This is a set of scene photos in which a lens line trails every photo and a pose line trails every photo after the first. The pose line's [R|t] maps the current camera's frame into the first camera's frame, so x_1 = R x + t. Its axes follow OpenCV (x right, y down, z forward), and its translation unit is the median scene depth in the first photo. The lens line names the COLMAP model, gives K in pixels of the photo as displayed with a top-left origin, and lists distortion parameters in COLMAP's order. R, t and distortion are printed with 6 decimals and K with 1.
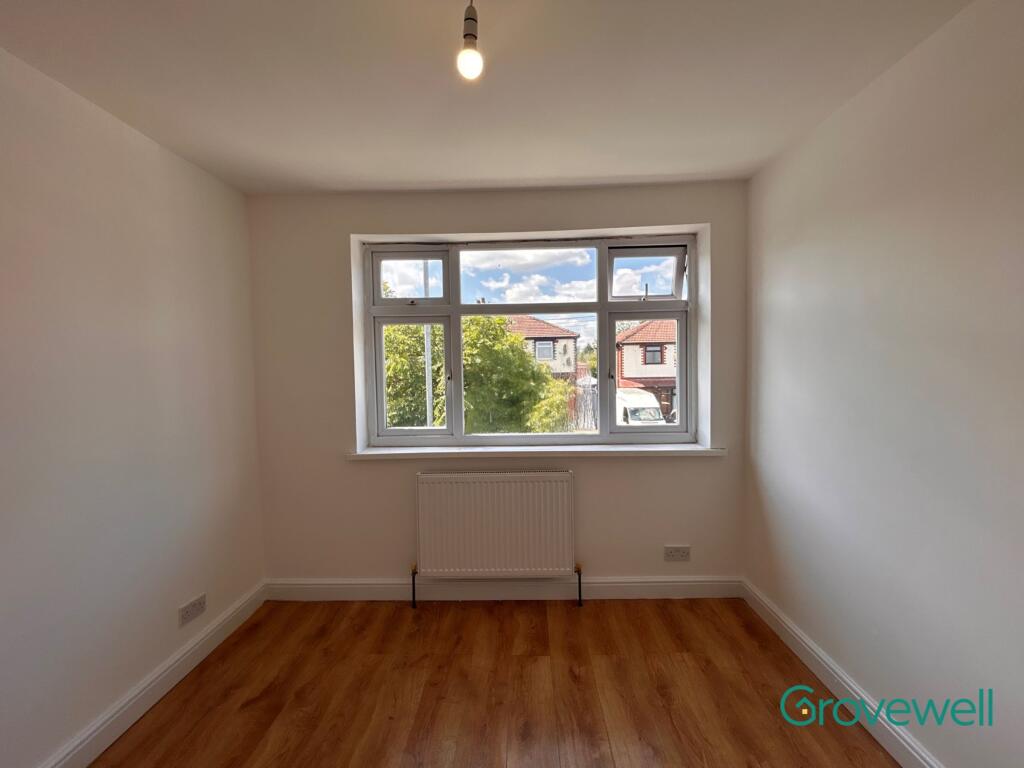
lens RADIAL K [[417.0, 0, 512.9], [0, 417.0, 382.3], [0, 0, 1]] dist [-0.003248, 0.004447]
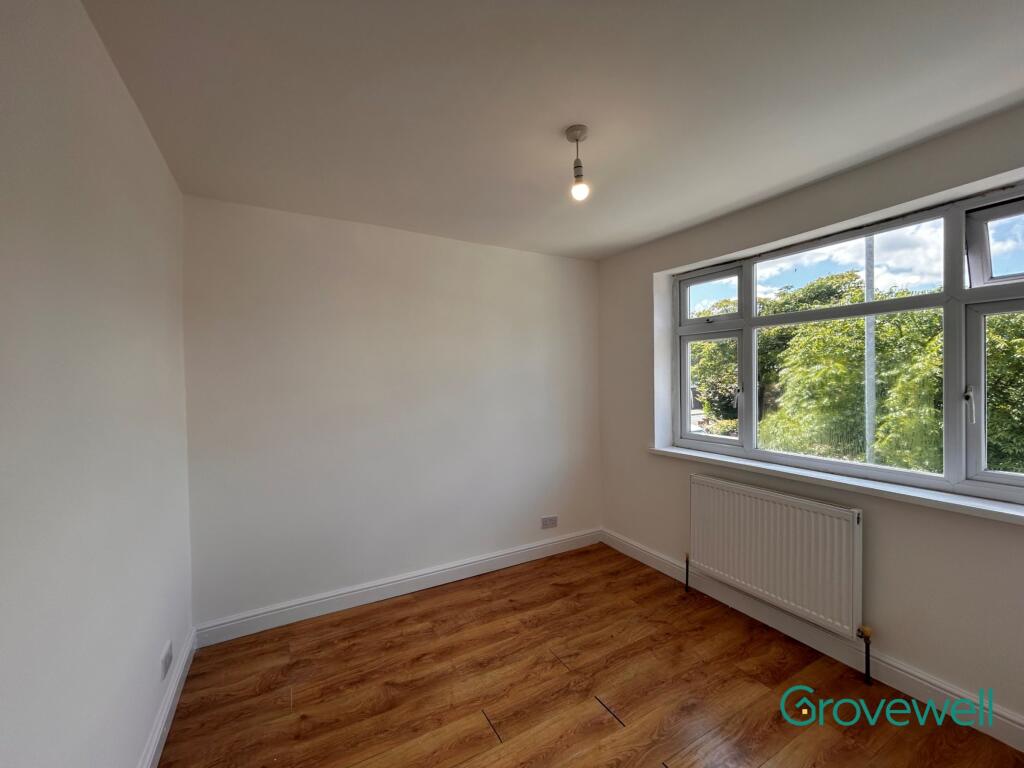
lens RADIAL K [[416.3, 0, 511.9], [0, 416.3, 382.9], [0, 0, 1]] dist [-0.000845, 0.000973]
pose [[0.509673, 0.021627, -0.860096, 0.491953], [-0.031224, 0.999490, 0.006629, -0.020545], [0.859801, 0.023477, 0.510089, -0.002191]]
